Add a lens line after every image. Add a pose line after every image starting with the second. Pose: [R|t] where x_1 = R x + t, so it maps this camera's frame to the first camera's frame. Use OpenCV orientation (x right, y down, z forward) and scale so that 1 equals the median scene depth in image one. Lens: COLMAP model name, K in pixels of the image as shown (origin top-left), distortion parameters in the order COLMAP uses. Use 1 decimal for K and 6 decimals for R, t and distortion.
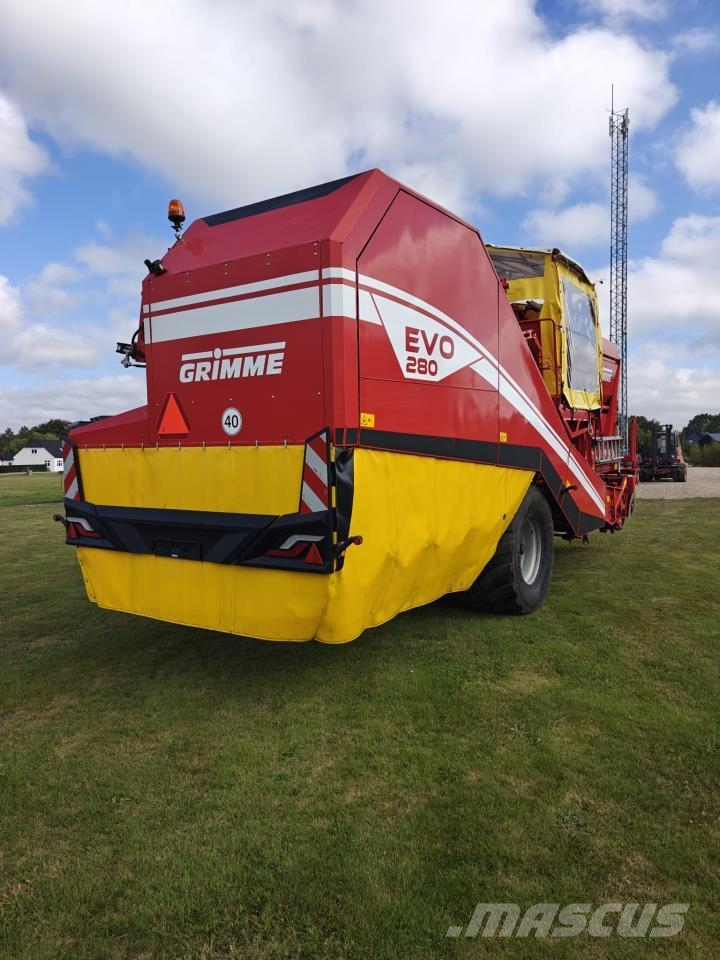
lens RADIAL K [[690.2, 0, 360.0], [0, 690.2, 480.0], [0, 0, 1]] dist [0.011127, -0.002982]
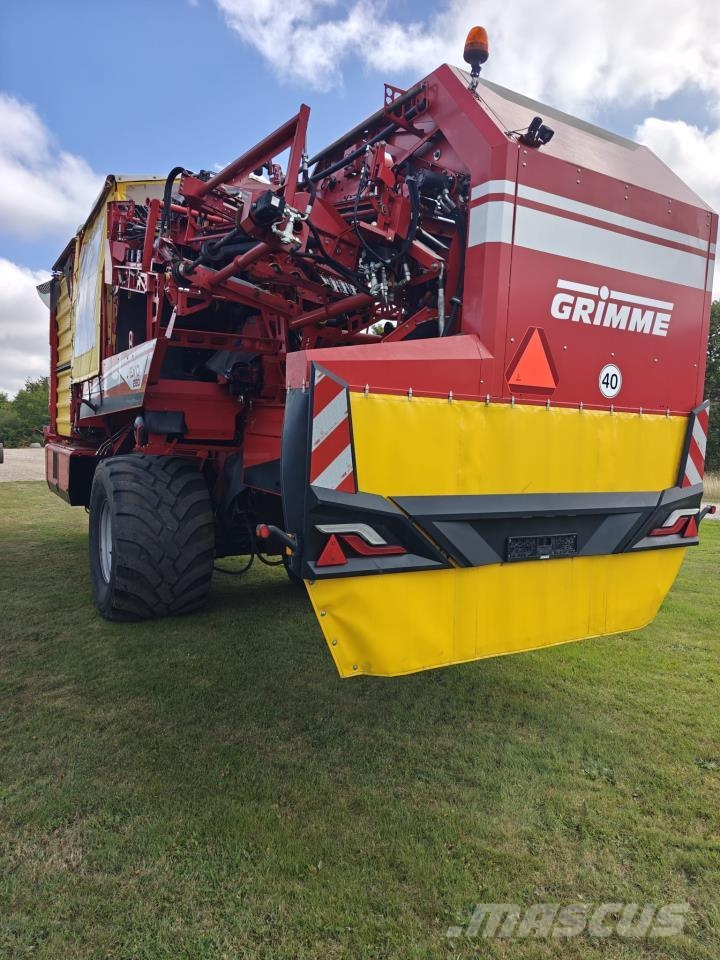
lens RADIAL K [[674.4, 0, 380.2], [0, 674.4, 477.4], [0, 0, 1]] dist [0.071943, -0.083251]
pose [[0.389236, -0.027941, 0.920714, -1.032585], [0.000658, 0.999548, 0.030055, 0.005462], [-0.921138, -0.011093, 0.389078, 0.928054]]
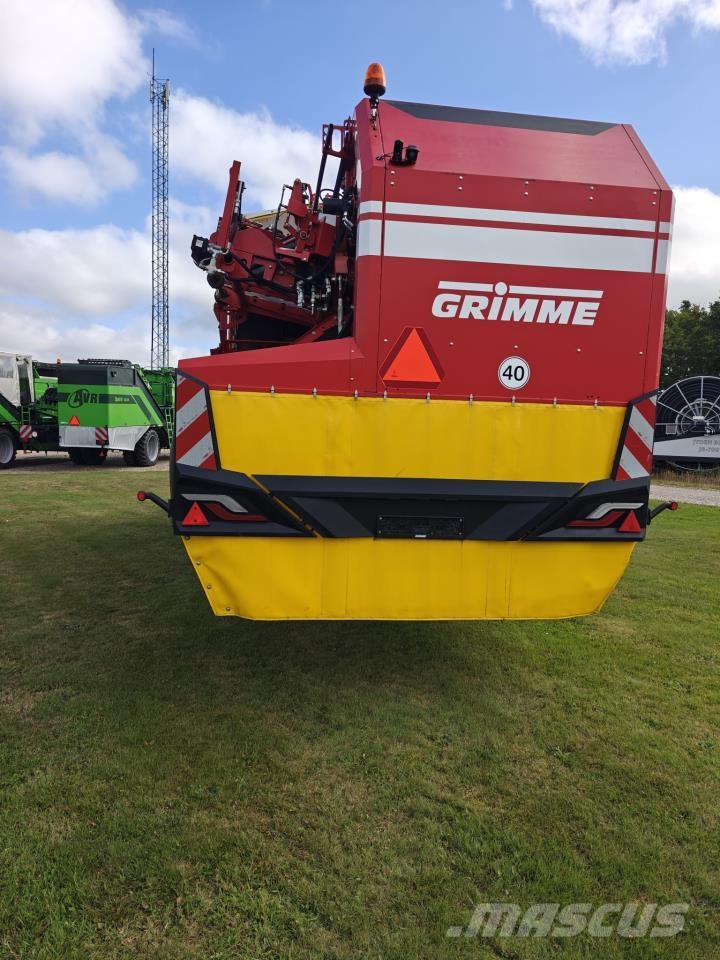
lens RADIAL K [[669.4, 0, 360.0], [0, 669.4, 480.0], [0, 0, 1]] dist [0.052896, -0.067799]
pose [[0.741898, -0.016923, 0.670299, -0.874006], [-0.015262, 0.998996, 0.042113, 0.014396], [-0.670339, -0.041473, 0.740895, 0.505222]]
